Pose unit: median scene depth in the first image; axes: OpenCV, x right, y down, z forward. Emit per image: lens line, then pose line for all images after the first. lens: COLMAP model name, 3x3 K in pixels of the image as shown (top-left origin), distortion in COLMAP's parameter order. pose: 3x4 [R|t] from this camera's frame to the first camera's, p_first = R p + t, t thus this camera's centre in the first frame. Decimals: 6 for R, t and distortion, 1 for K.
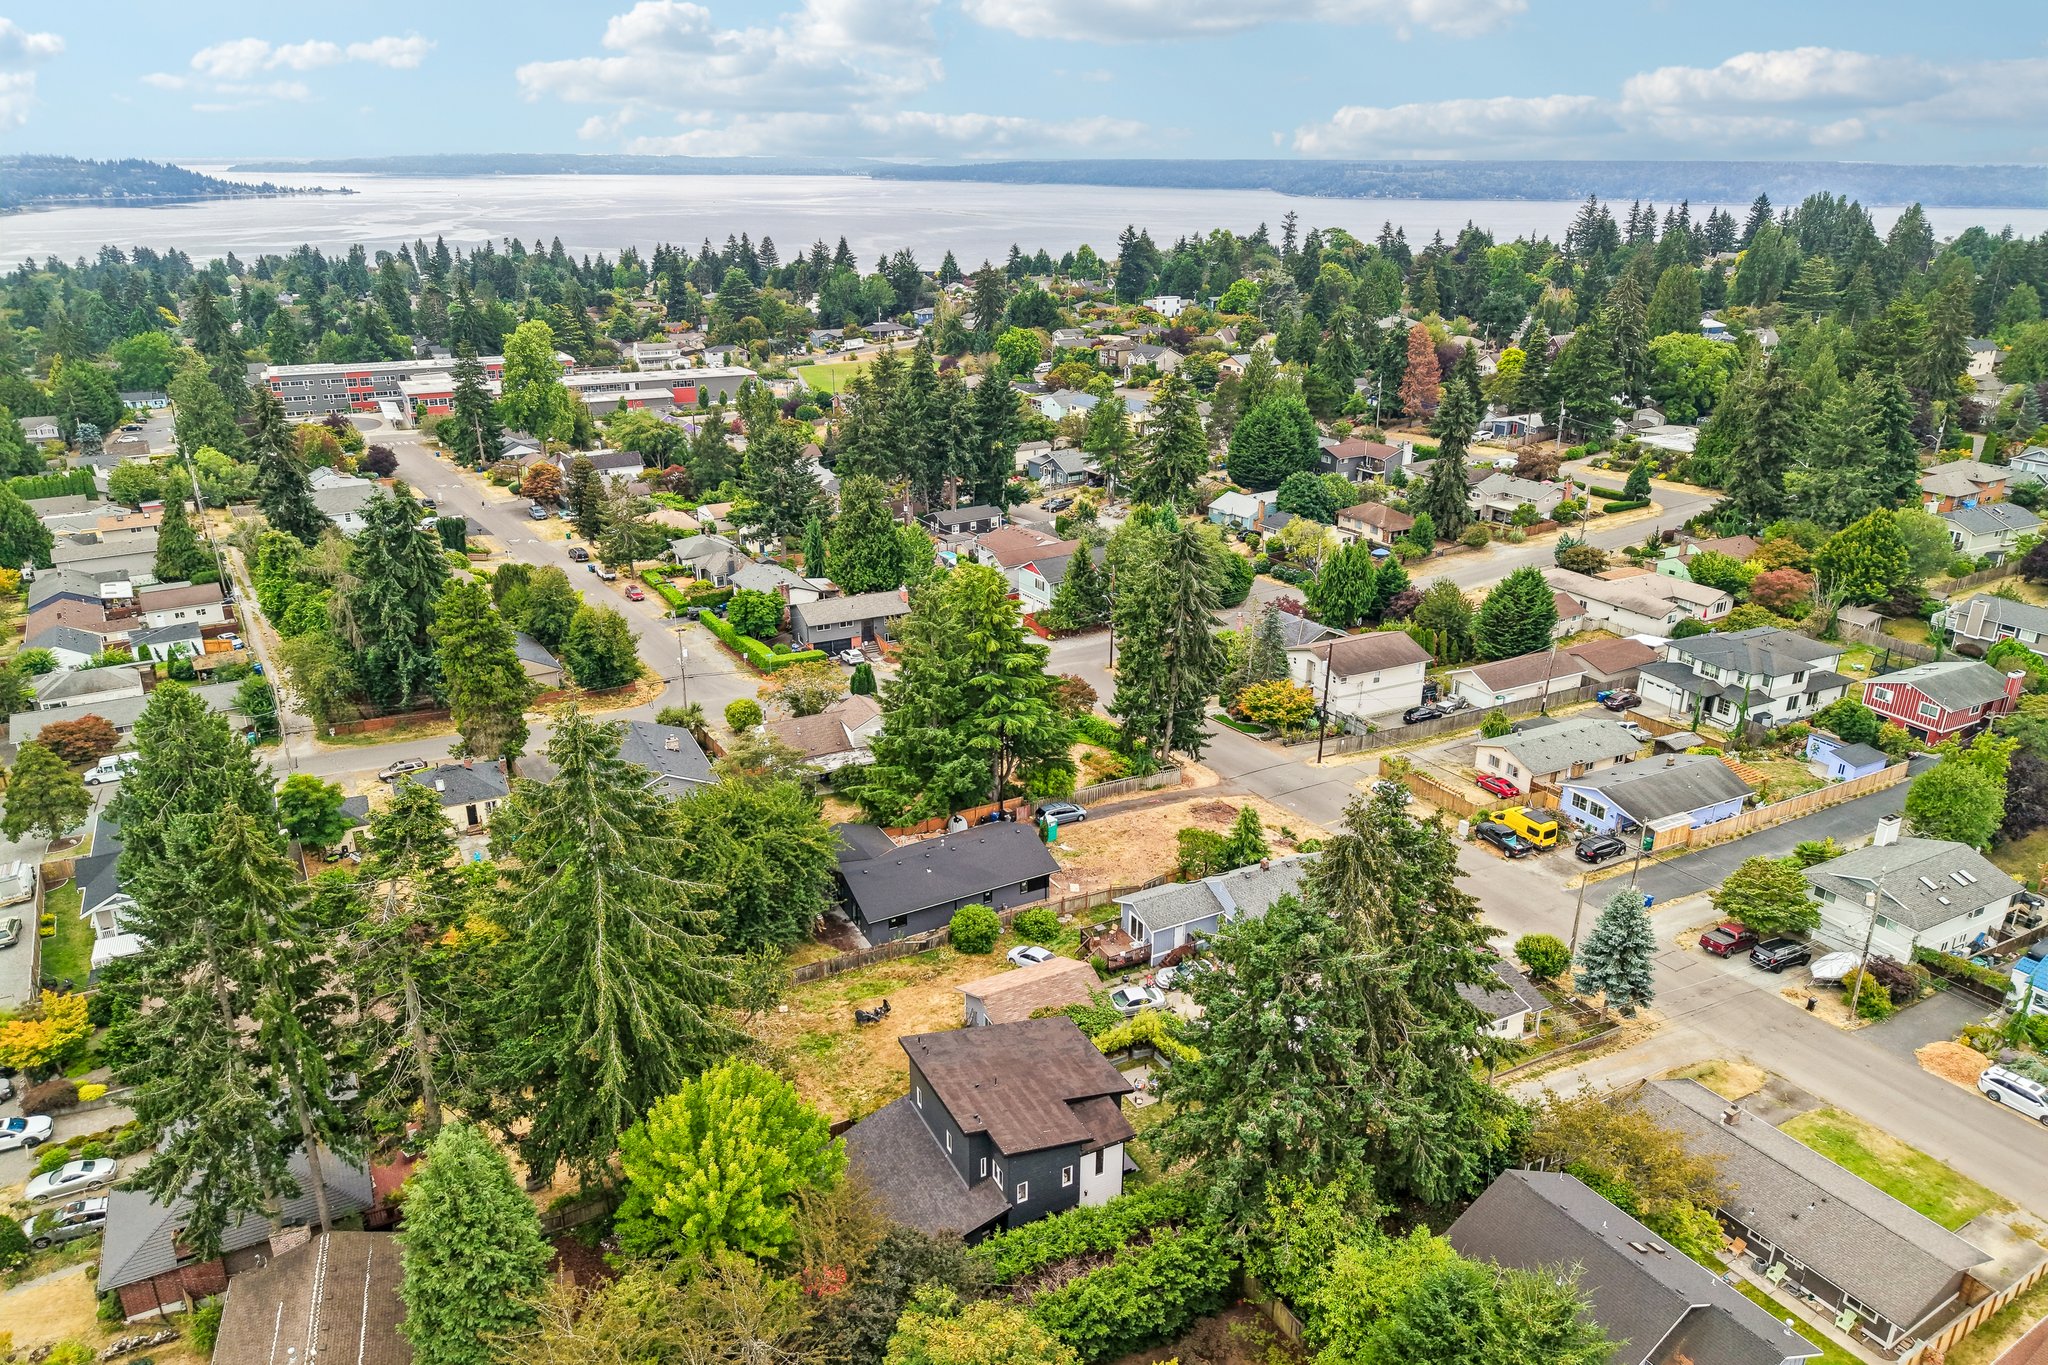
lens RADIAL K [[1383.9, 0, 1024.0], [0, 1383.9, 682.5], [0, 0, 1]] dist [0.011059, -0.008040]
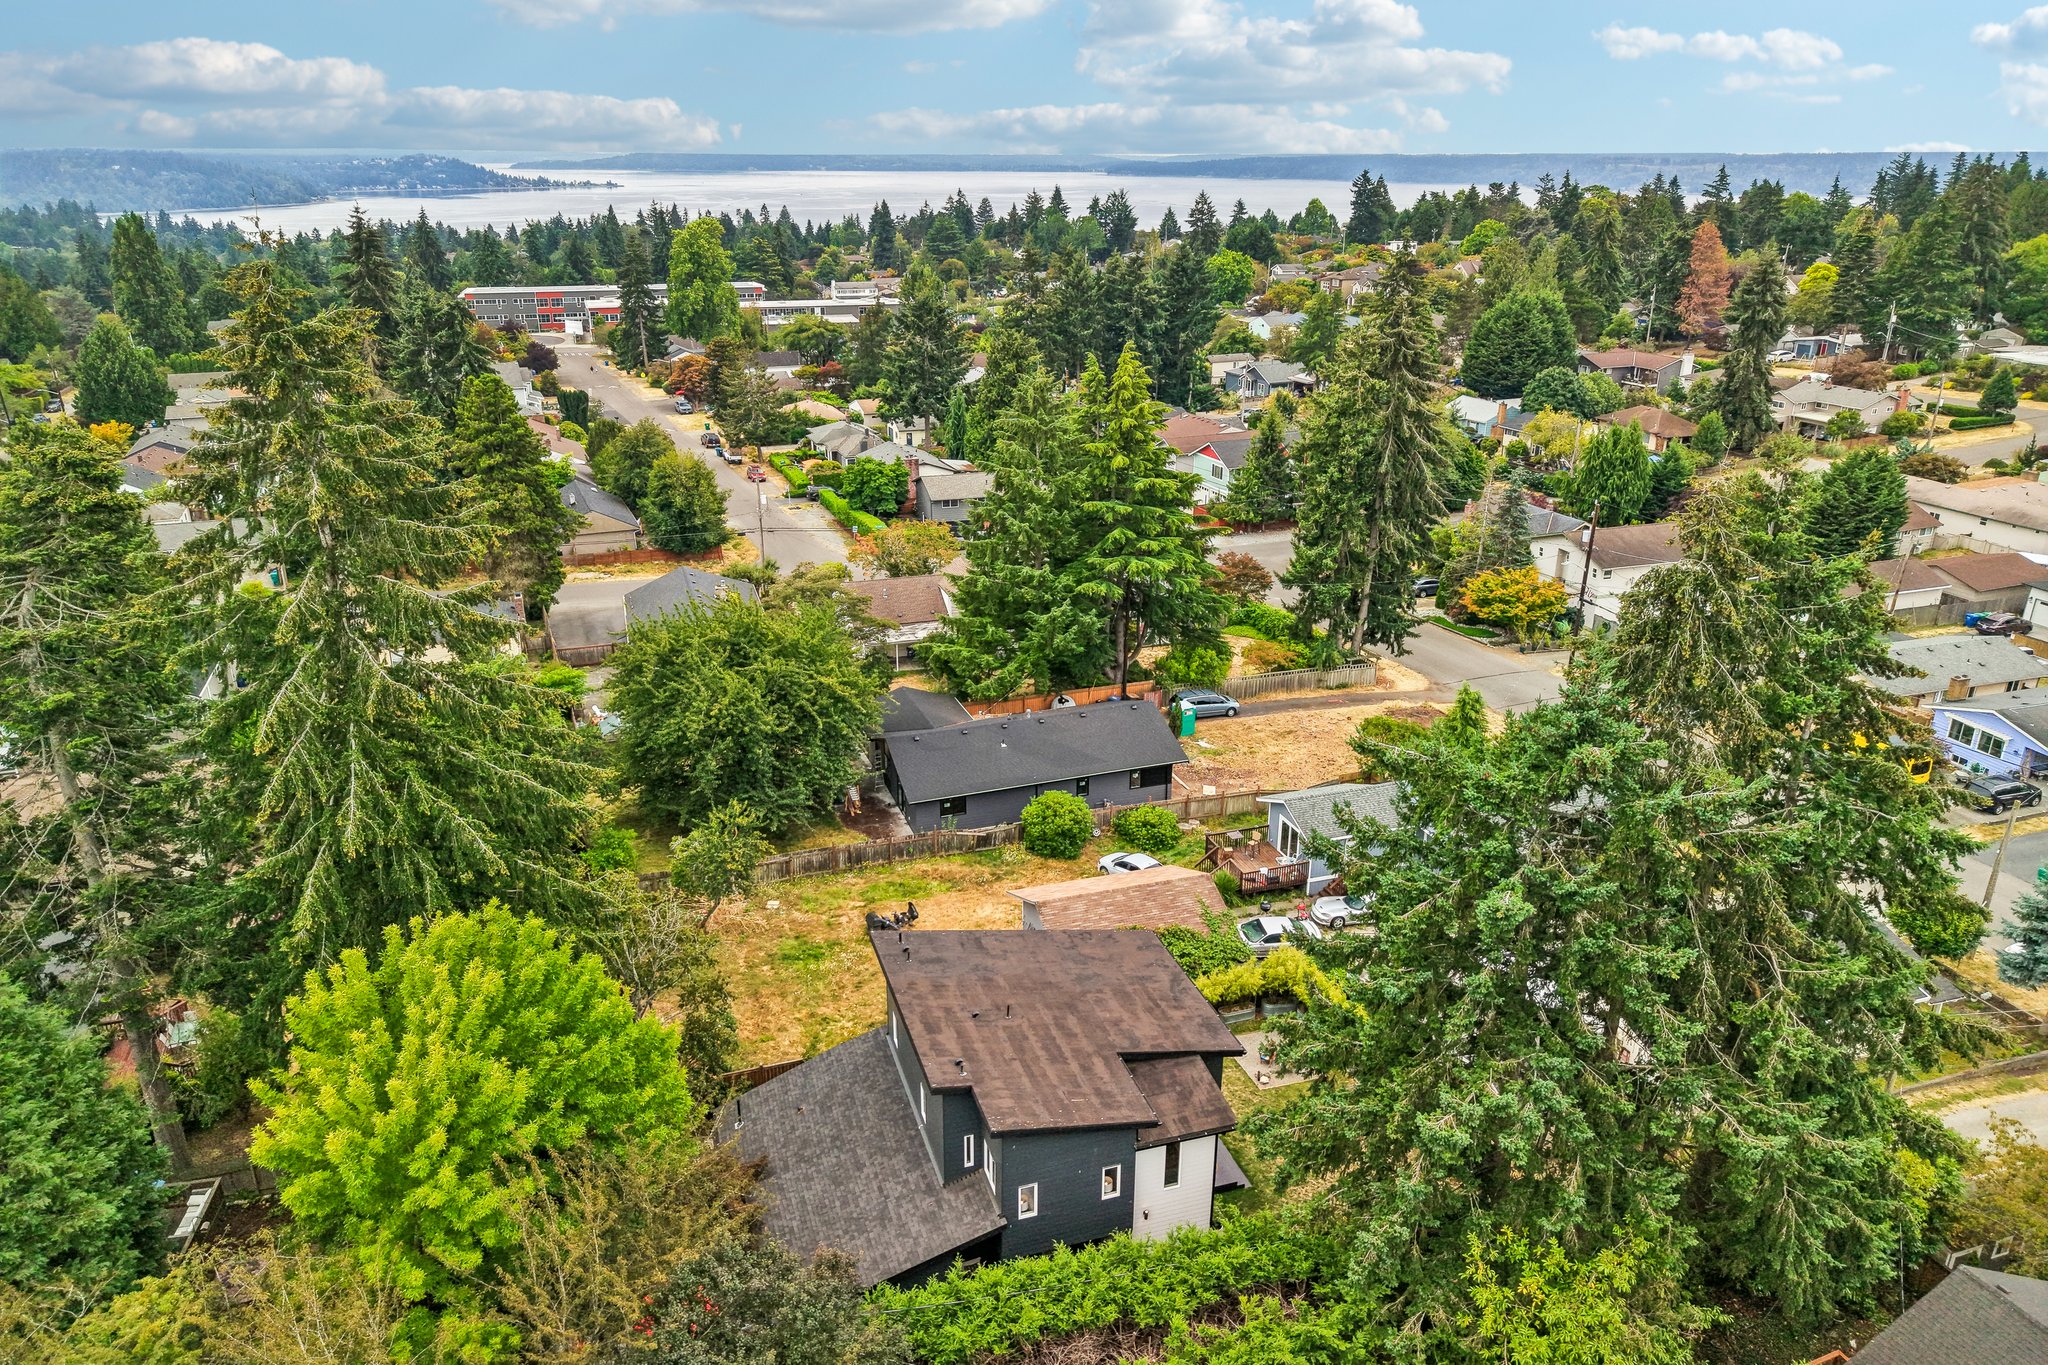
lens RADIAL K [[1383.9, 0, 1024.0], [0, 1383.9, 682.5], [0, 0, 1]] dist [0.011059, -0.008040]
pose [[0.987209, 0.058462, -0.148324, 0.040205], [-0.058489, 0.998279, 0.004181, 0.086155], [0.148314, 0.004548, 0.988930, 0.245978]]
